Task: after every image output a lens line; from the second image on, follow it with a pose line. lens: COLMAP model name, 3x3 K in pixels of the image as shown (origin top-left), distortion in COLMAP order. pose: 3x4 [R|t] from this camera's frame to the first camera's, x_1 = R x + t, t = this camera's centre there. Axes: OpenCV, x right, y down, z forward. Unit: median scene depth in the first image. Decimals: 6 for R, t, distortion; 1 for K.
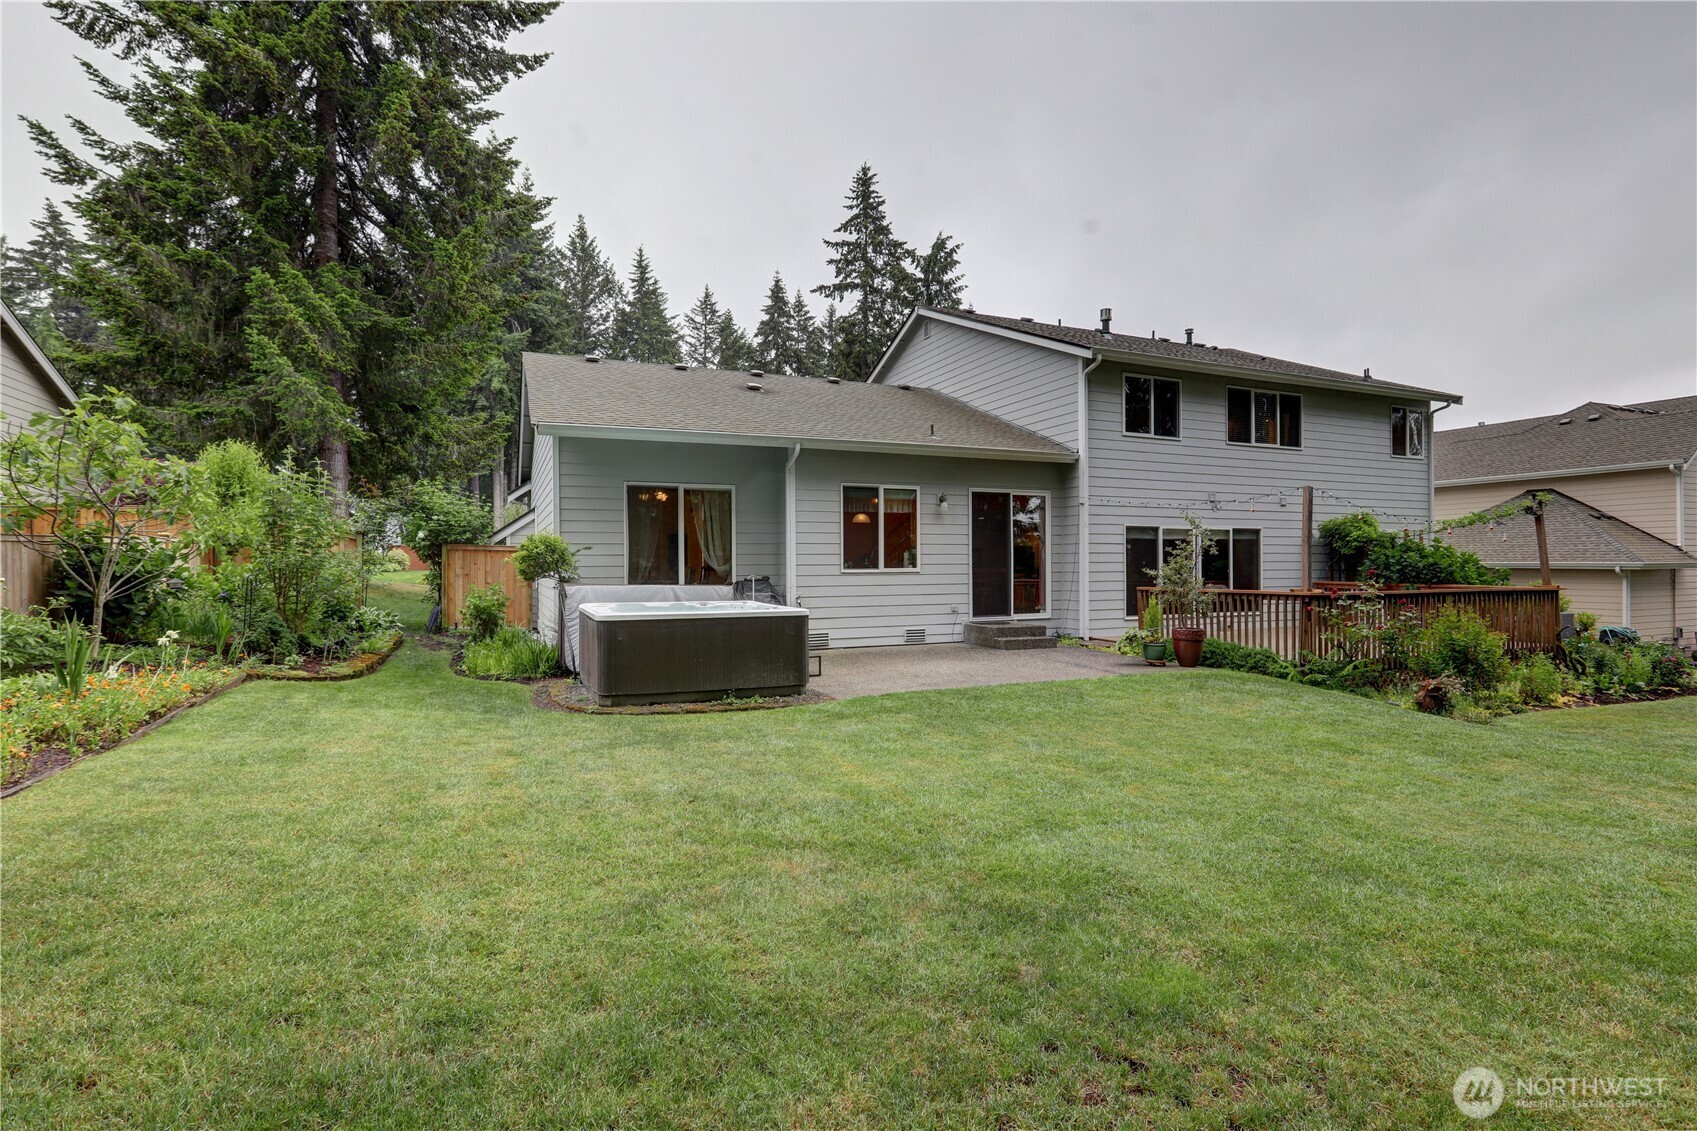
lens RADIAL K [[782.7, 0, 846.5], [0, 782.7, 561.9], [0, 0, 1]] dist [0.003516, 0.000219]
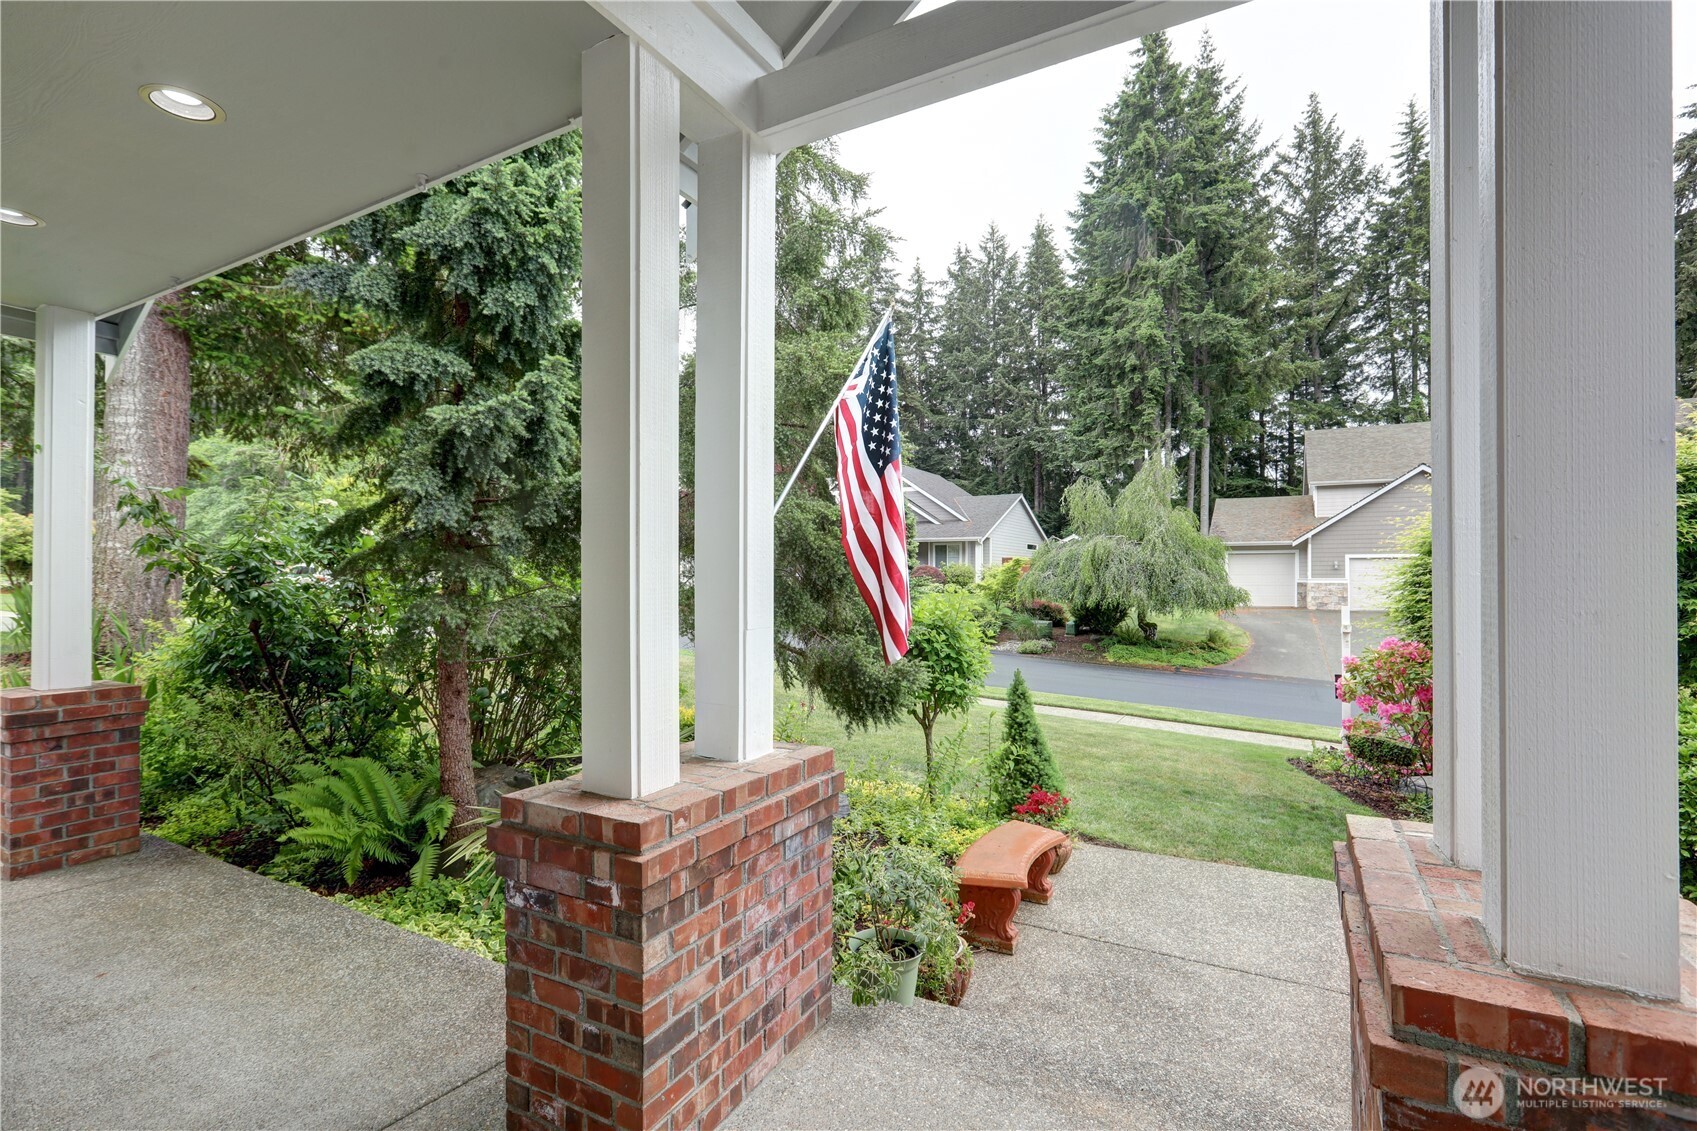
lens RADIAL K [[782.7, 0, 846.7], [0, 782.7, 565.5], [0, 0, 1]] dist [0.003516, 0.000219]
pose [[0.607148, -0.000468, -0.794589, -0.025302], [-0.003721, 0.999987, -0.003432, -0.004235], [0.794580, 0.005040, 0.607138, 0.219769]]
